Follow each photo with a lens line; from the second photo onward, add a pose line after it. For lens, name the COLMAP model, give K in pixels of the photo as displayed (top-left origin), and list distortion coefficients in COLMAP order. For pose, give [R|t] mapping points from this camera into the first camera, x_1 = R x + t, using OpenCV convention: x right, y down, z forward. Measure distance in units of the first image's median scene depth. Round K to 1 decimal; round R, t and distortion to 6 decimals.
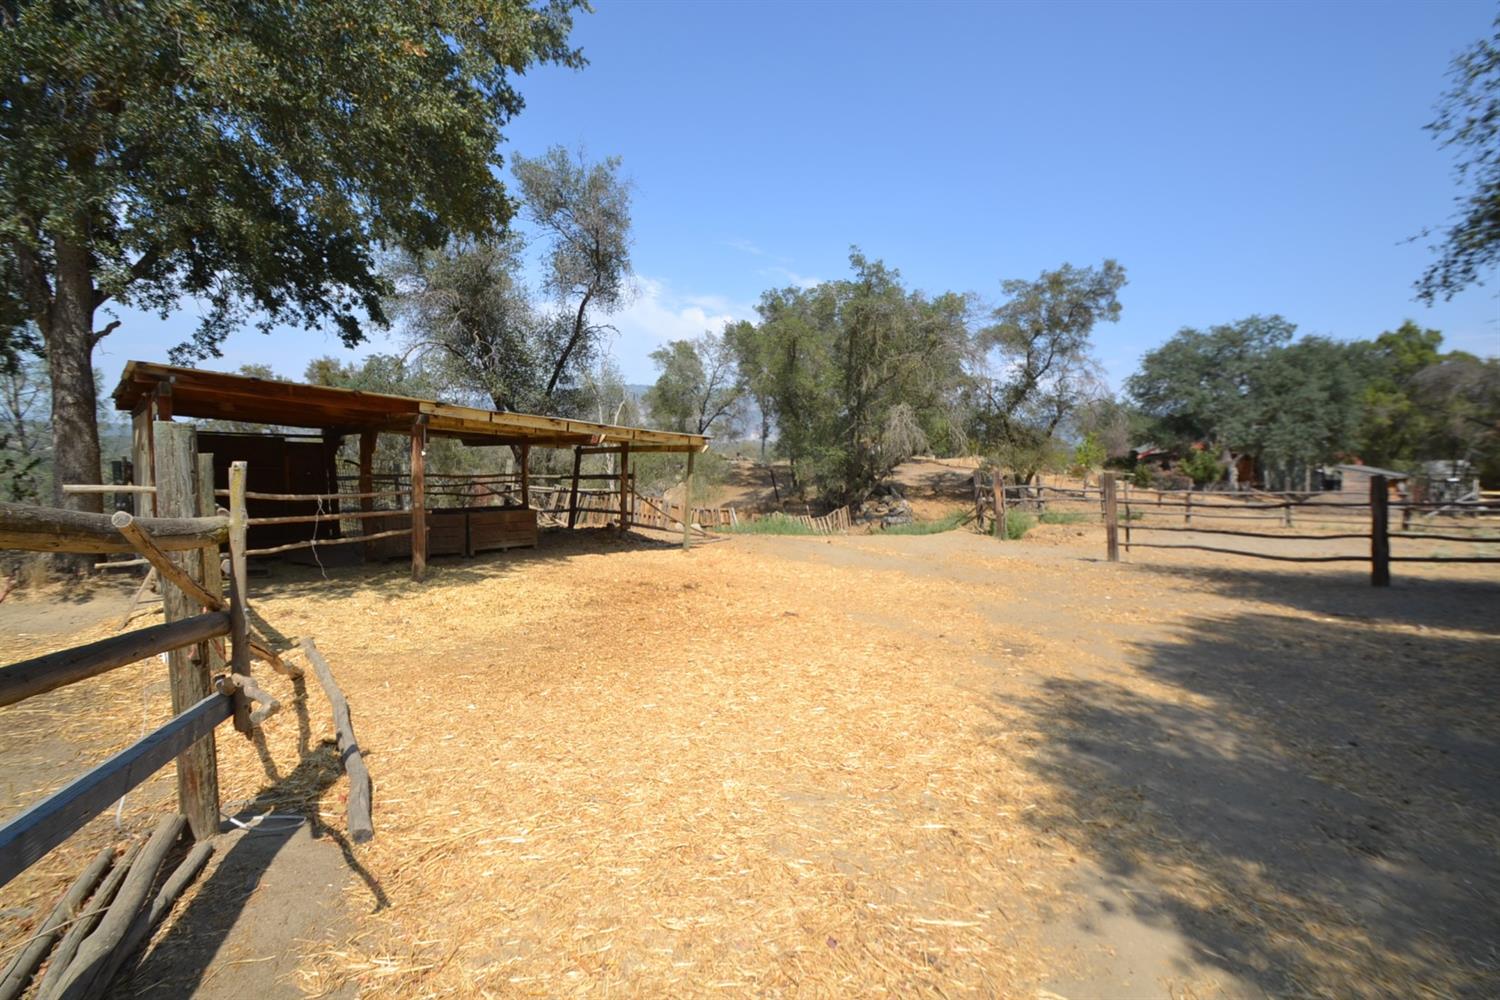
lens RADIAL K [[666.1, 0, 750.6], [0, 666.1, 515.3], [0, 0, 1]] dist [0.012144, -0.014774]
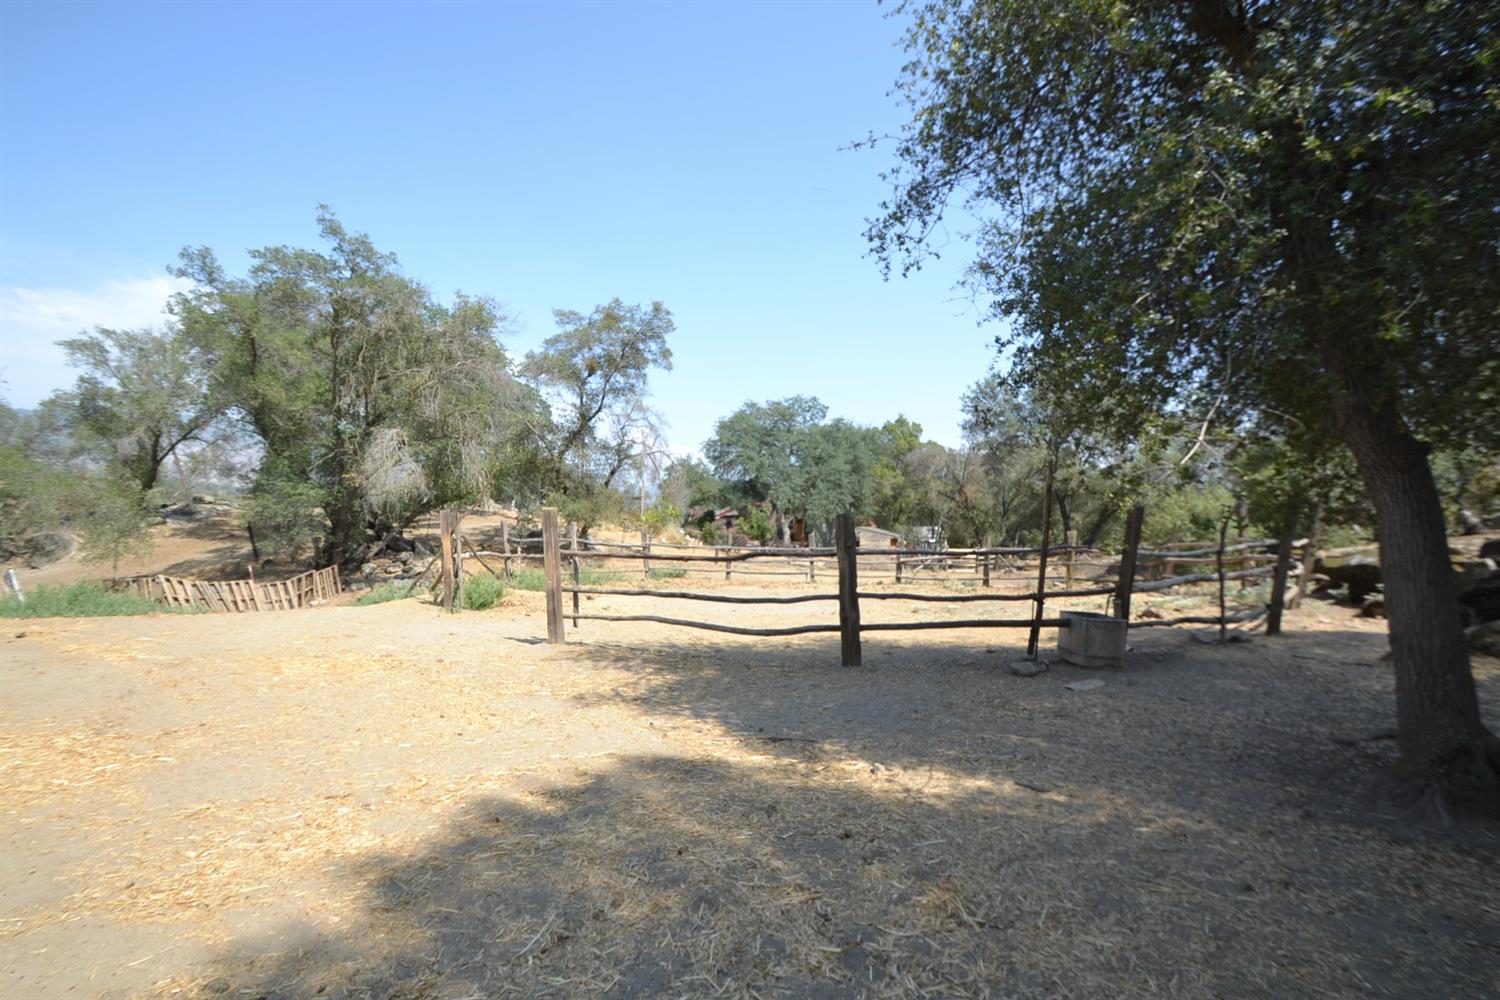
lens RADIAL K [[666.1, 0, 750.6], [0, 666.1, 515.3], [0, 0, 1]] dist [0.012144, -0.014774]
pose [[0.854778, 0.030068, 0.518122, 0.125573], [0.016694, 0.996211, -0.085353, 0.000807], [-0.518725, 0.081607, 0.851037, 0.113360]]
